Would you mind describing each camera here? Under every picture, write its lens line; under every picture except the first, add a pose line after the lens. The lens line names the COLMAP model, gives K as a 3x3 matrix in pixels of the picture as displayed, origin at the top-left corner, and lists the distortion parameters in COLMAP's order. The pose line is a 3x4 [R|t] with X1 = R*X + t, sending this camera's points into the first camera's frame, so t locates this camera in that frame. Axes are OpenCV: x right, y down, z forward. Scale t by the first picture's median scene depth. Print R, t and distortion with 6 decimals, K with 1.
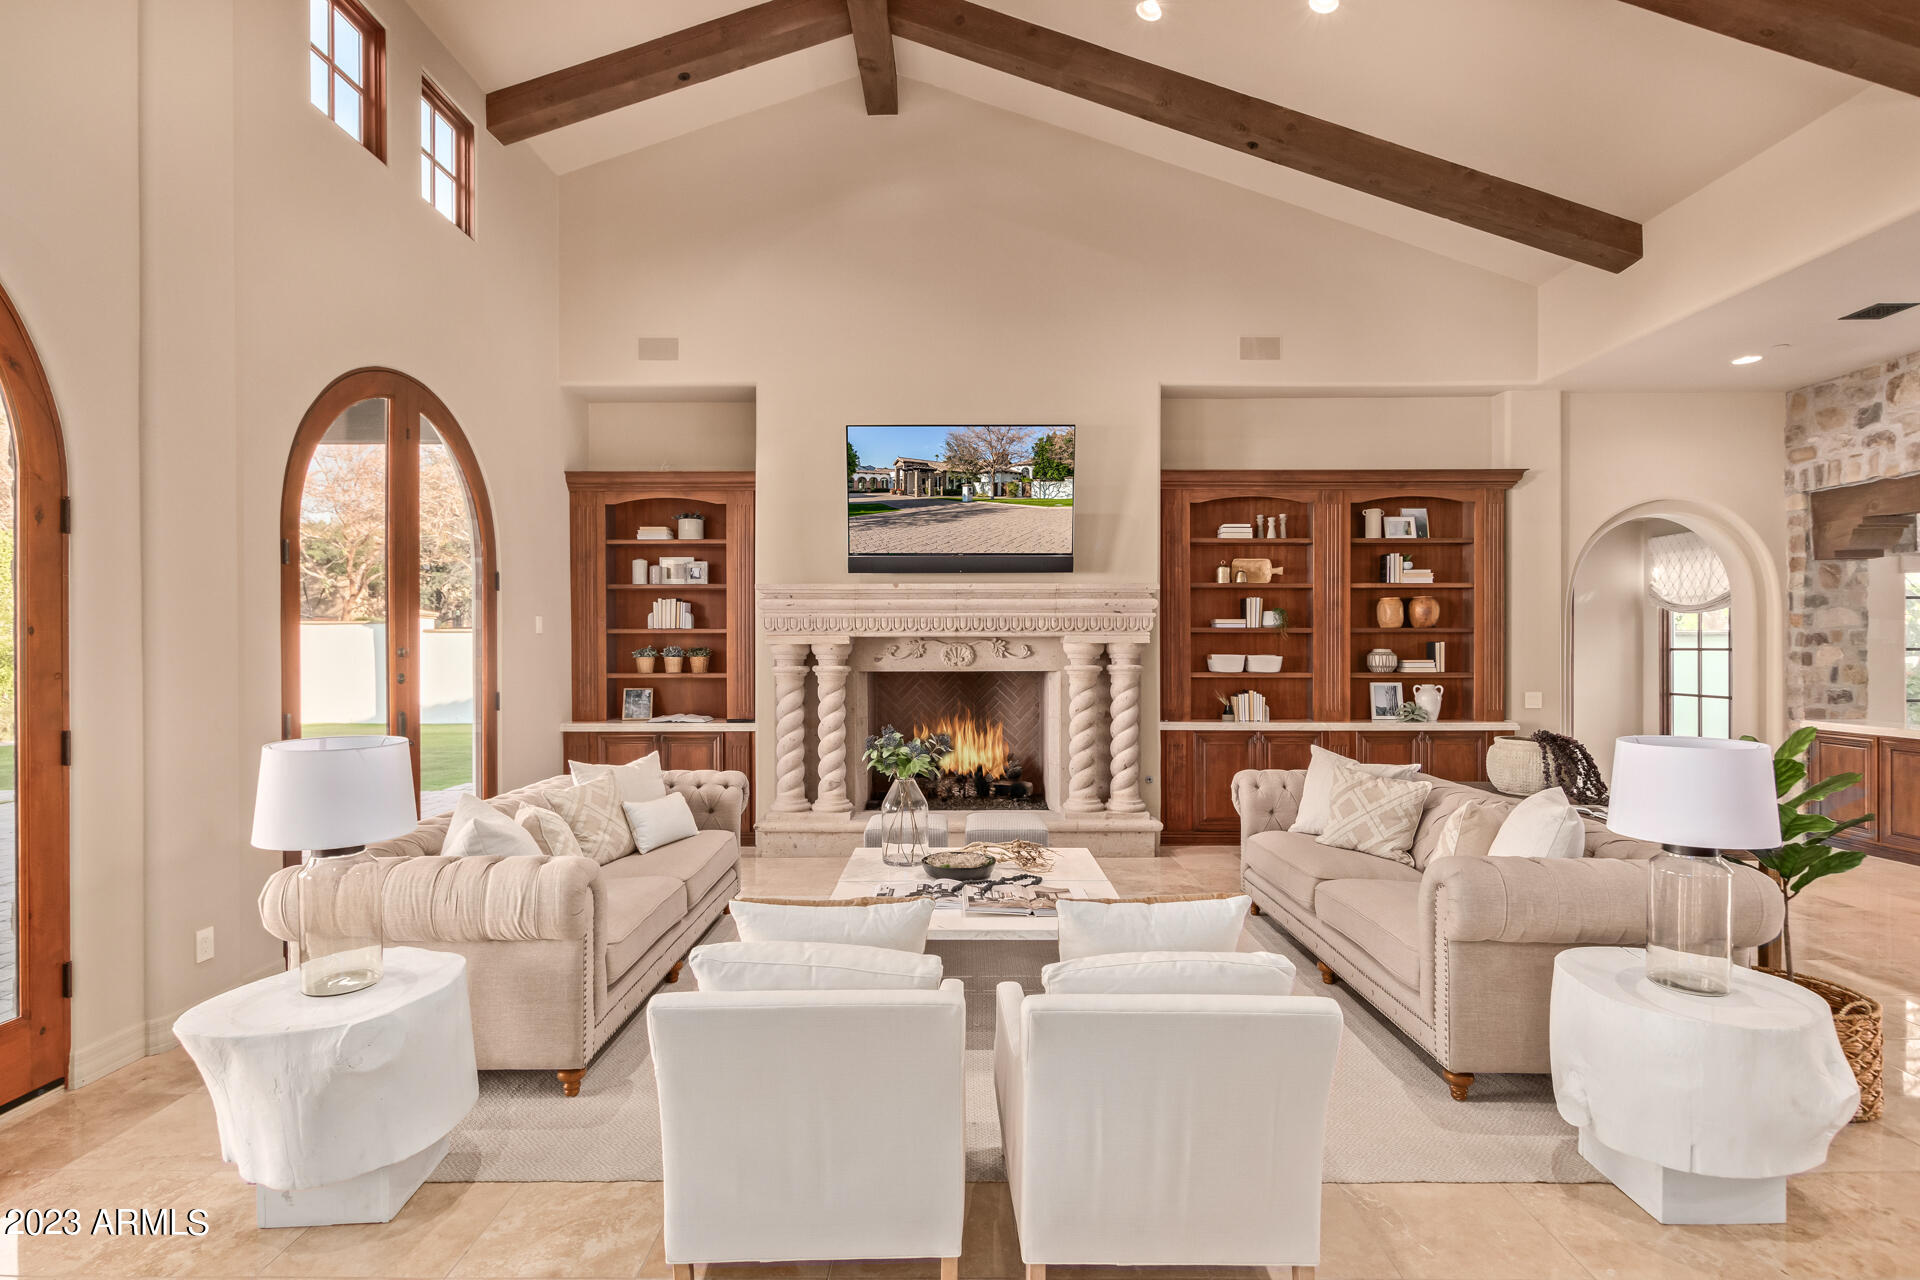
lens RADIAL K [[932.8, 0, 956.9], [0, 932.8, 647.0], [0, 0, 1]] dist [0.014537, -0.007044]
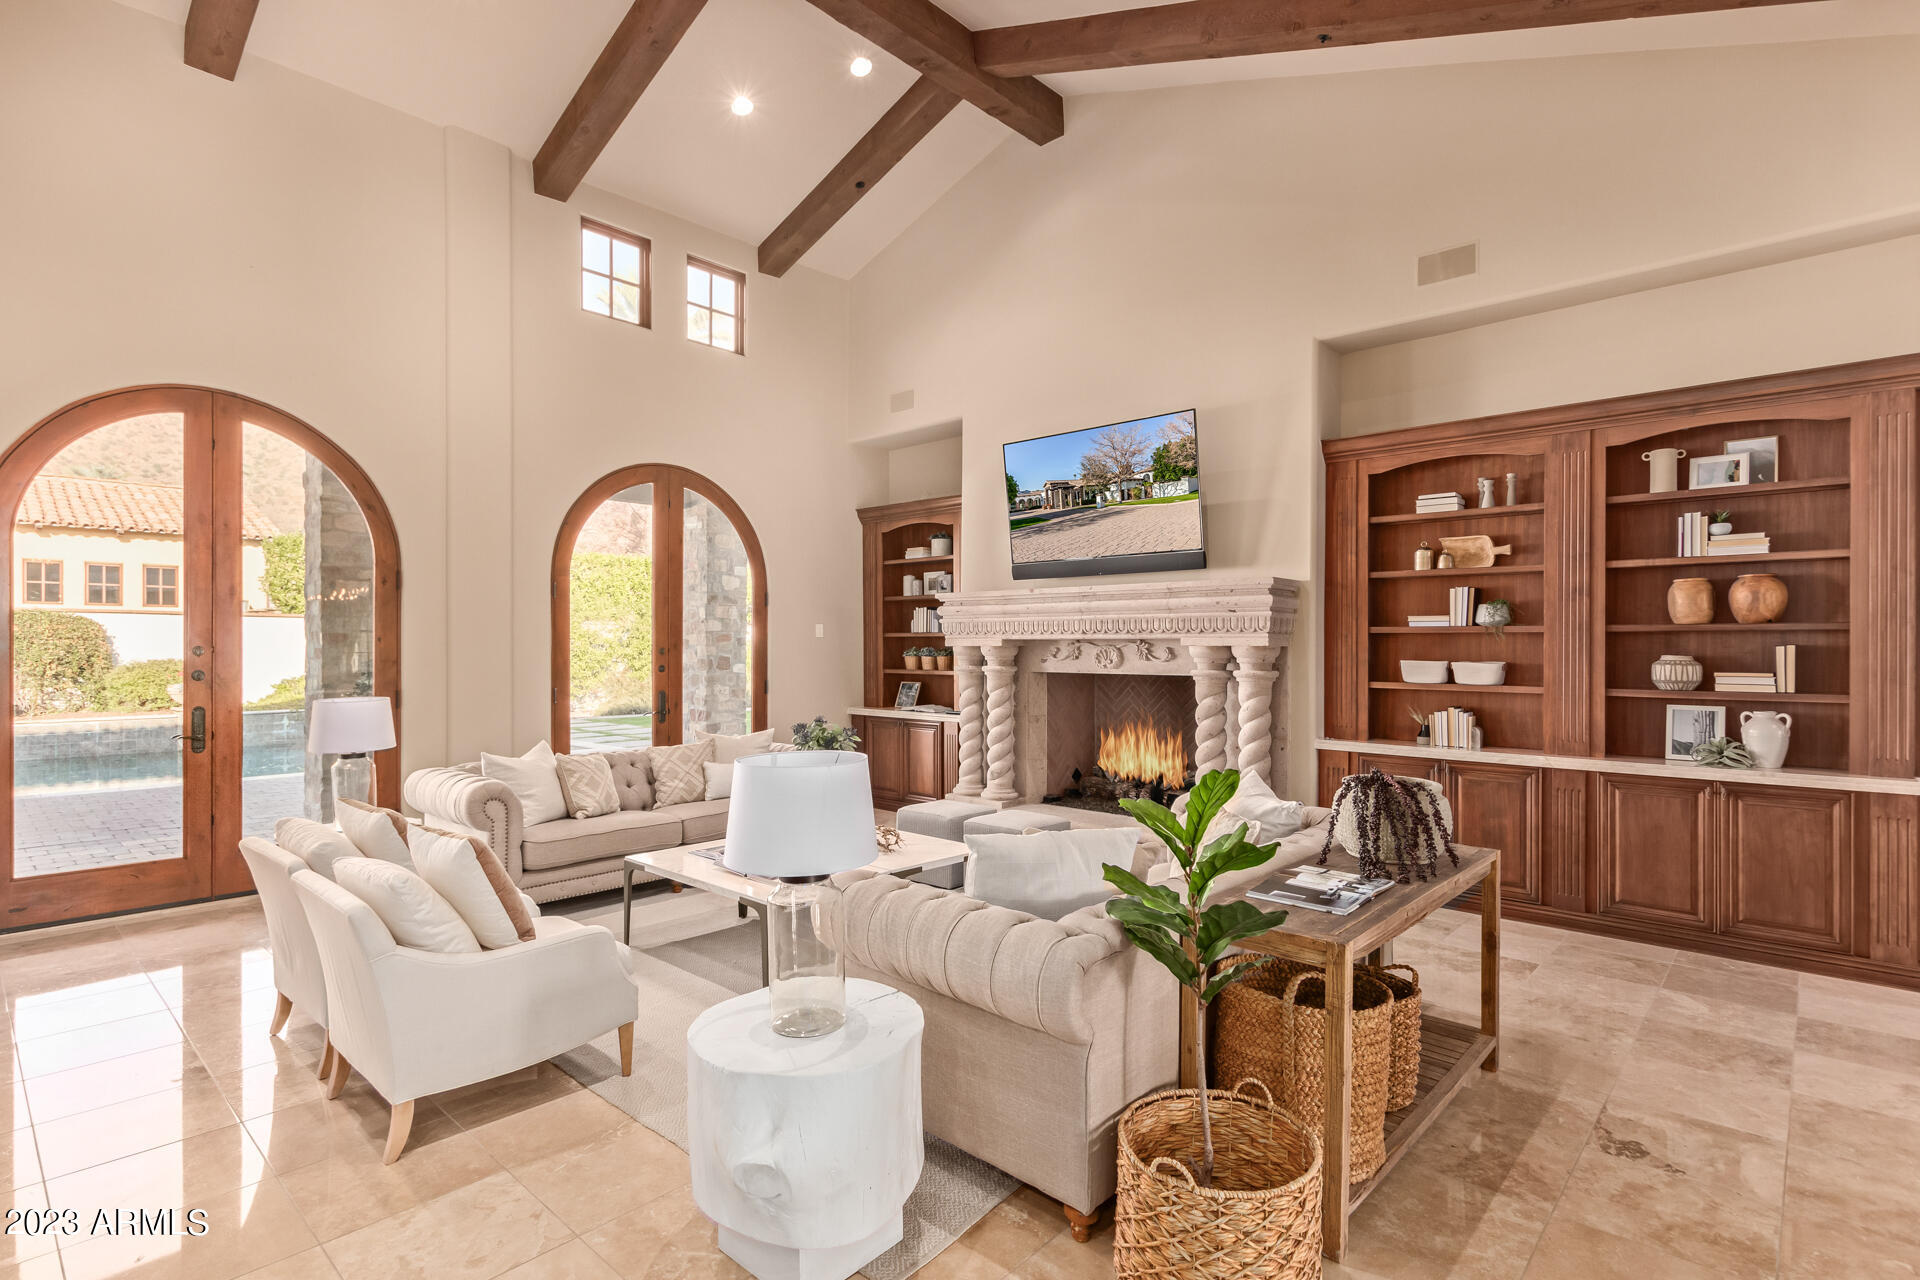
lens RADIAL K [[937.7, 0, 956.3], [0, 937.7, 647.1], [0, 0, 1]] dist [0.012961, -0.000328]
pose [[0.738064, 0.003800, -0.674720, 0.535851], [-0.002969, 0.999993, 0.002384, -0.004120], [0.674725, 0.000243, 0.738070, 0.147691]]
